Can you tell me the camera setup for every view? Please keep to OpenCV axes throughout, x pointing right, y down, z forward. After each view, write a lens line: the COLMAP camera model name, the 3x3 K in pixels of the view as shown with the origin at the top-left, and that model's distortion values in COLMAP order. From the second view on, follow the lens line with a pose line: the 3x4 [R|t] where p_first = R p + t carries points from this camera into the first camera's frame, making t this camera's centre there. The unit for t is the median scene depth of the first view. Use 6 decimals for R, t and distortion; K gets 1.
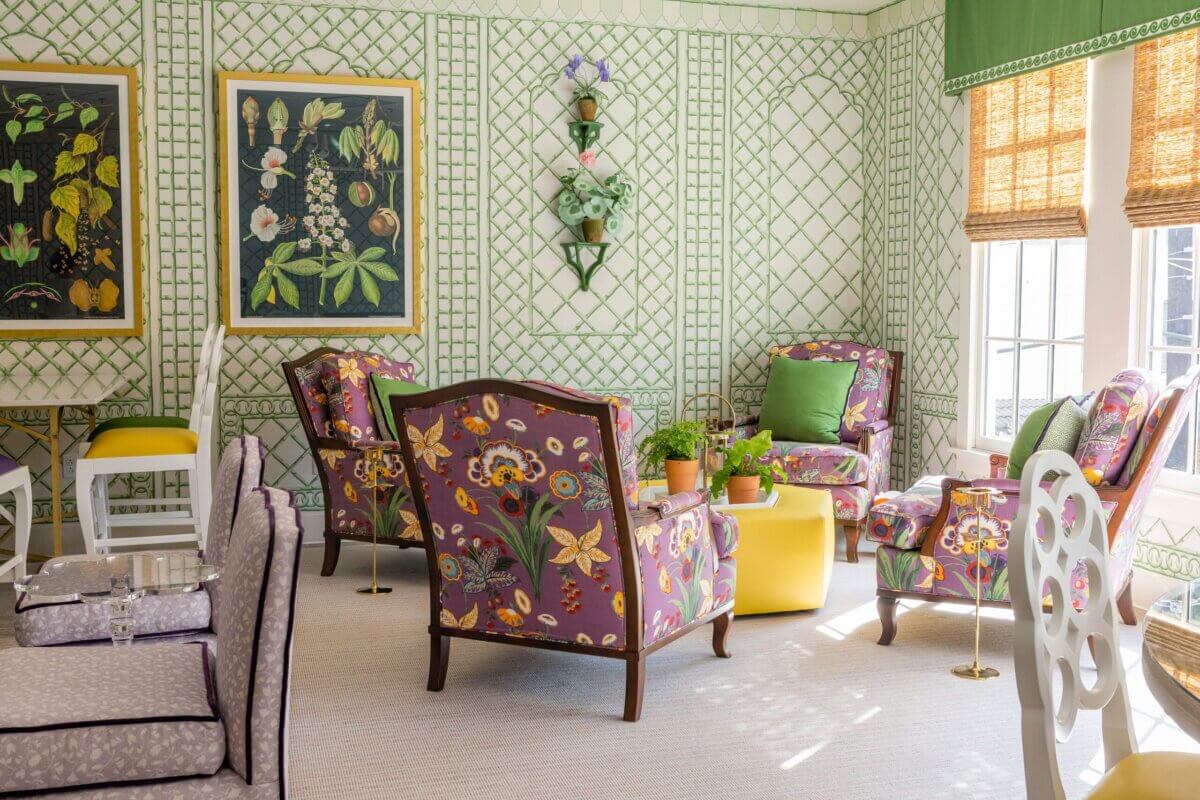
lens RADIAL K [[1175.4, 0, 600.0], [0, 1175.4, 419.5], [0, 0, 1]] dist [-0.004493, -0.017556]
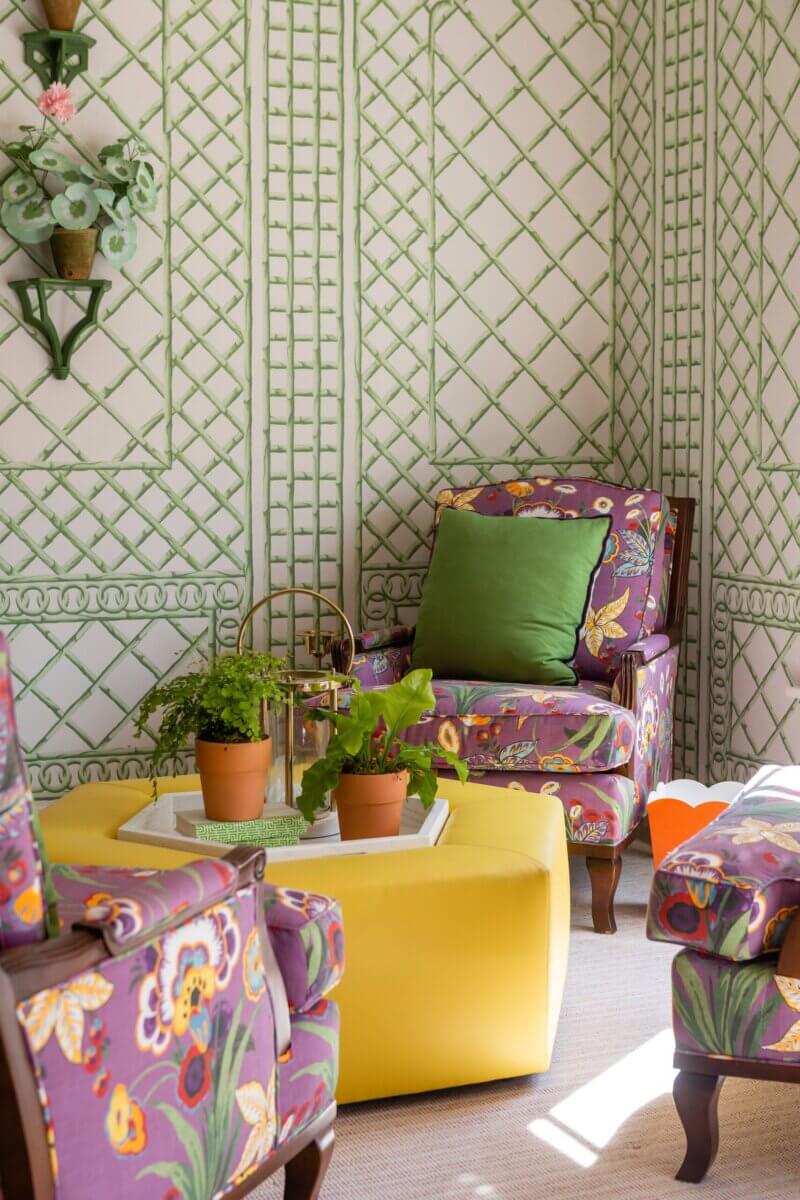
lens RADIAL K [[1175.4, 0, 400.0], [0, 1175.4, 600.0], [0, 0, 1]] dist [-0.004493, -0.017556]
pose [[0.996961, -0.012916, 0.076822, 0.089841], [0.011414, 0.999736, 0.019958, -0.024898], [-0.077059, -0.019021, 0.996845, 0.496434]]
